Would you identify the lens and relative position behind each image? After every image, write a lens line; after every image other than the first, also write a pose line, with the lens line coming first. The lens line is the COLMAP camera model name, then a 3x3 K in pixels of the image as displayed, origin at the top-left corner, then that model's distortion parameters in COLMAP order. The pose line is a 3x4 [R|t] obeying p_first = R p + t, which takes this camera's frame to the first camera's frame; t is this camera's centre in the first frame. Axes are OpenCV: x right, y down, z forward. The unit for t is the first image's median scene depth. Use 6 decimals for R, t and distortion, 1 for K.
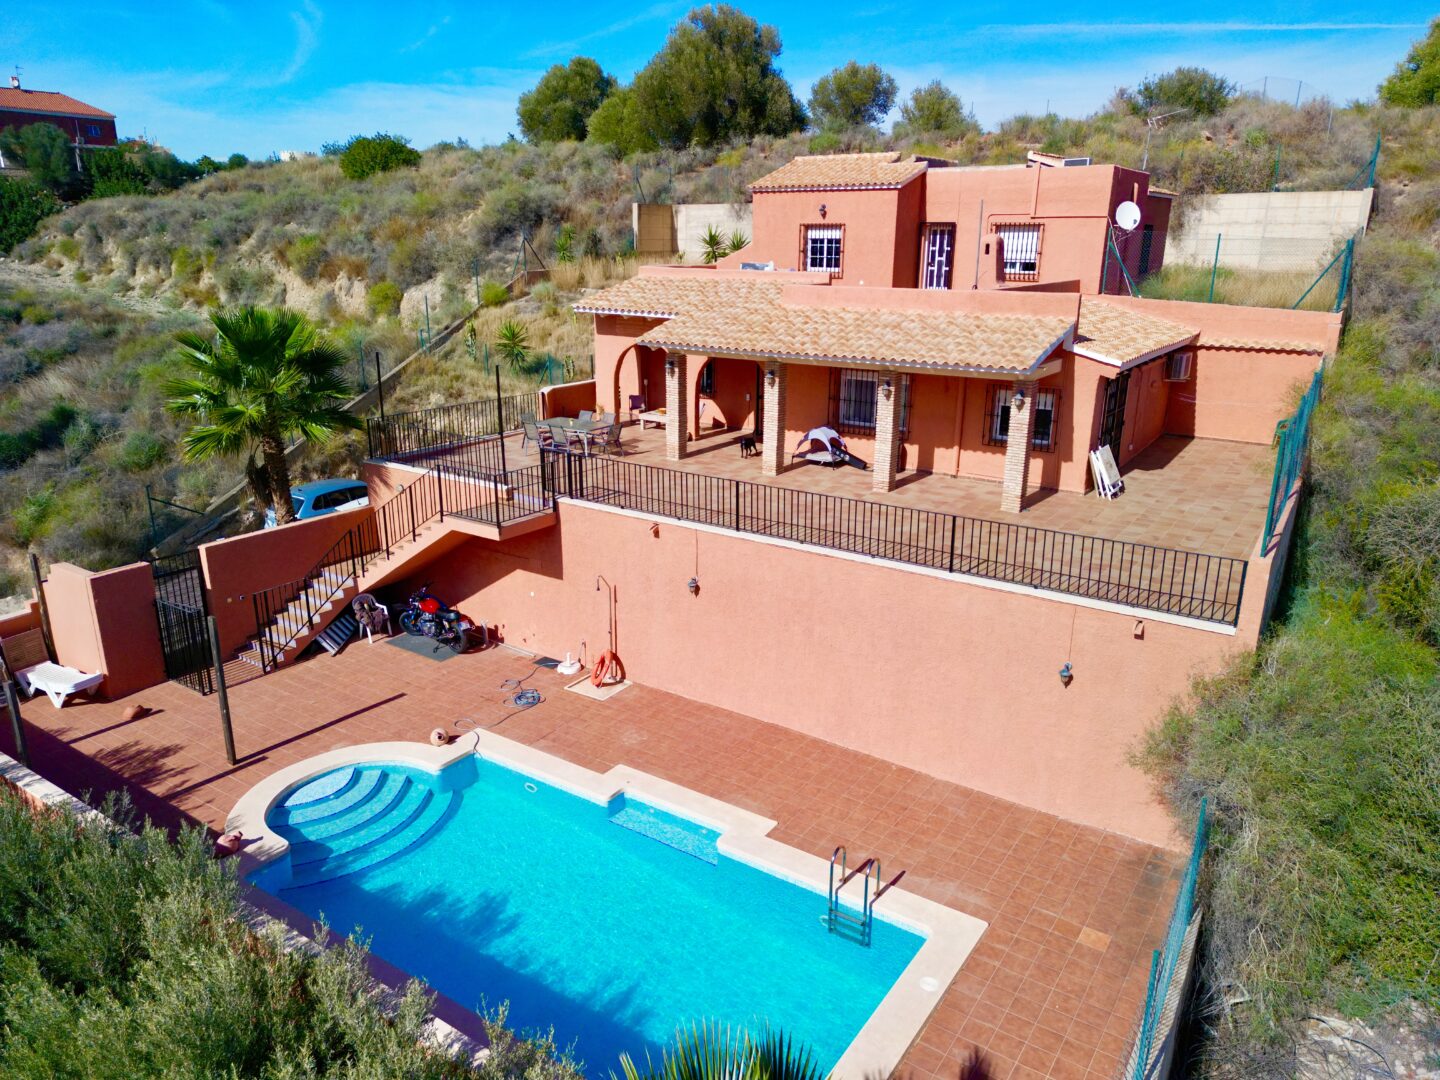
lens RADIAL K [[1005.1, 0, 720.1], [0, 1005.1, 541.2], [0, 0, 1]] dist [0.087318, -0.082776]
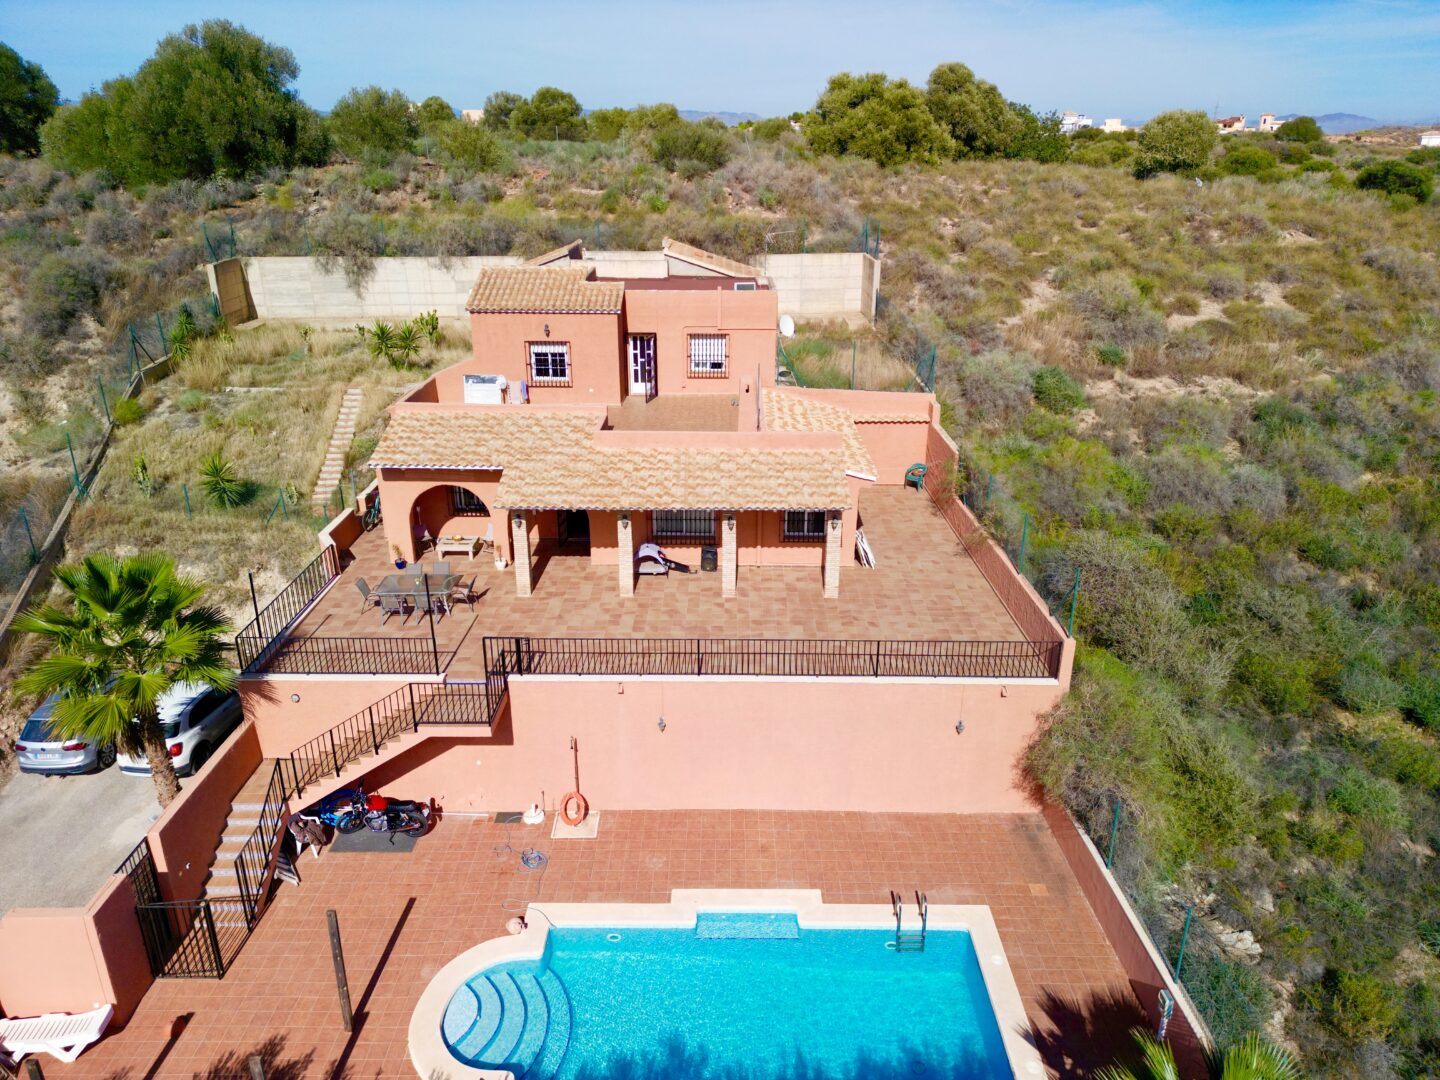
lens RADIAL K [[1005.1, 0, 720.1], [0, 1005.1, 541.2], [0, 0, 1]] dist [0.087318, -0.082776]
pose [[0.830121, -0.209903, 0.516565, -0.444653], [0.165136, 0.977425, 0.131796, -0.260251], [-0.532568, -0.024103, 0.846044, -0.062906]]
